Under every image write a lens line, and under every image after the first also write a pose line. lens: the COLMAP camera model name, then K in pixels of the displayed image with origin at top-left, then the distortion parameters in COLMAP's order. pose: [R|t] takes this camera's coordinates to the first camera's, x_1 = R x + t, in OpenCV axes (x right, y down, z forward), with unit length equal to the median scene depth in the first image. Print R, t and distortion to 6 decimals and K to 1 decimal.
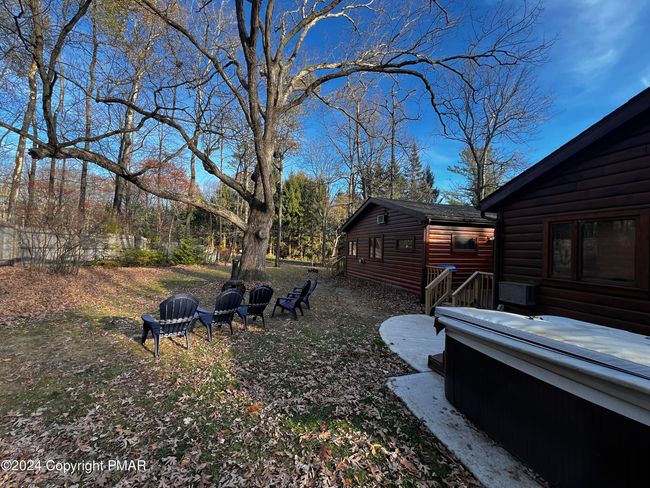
lens RADIAL K [[259.7, 0, 325.2], [0, 259.7, 245.6], [0, 0, 1]] dist [-0.000533, -0.000034]
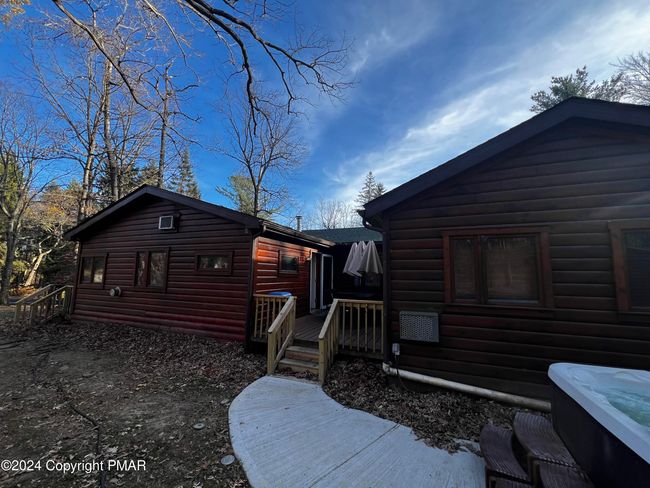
lens RADIAL K [[257.1, 0, 325.1], [0, 257.1, 245.8], [0, 0, 1]] dist [0.000626, 0.000069]
pose [[0.630387, 0.069930, 0.773125, -0.019678], [-0.003248, 0.996163, -0.087456, 0.007308], [-0.776274, 0.052620, 0.628195, 0.365795]]
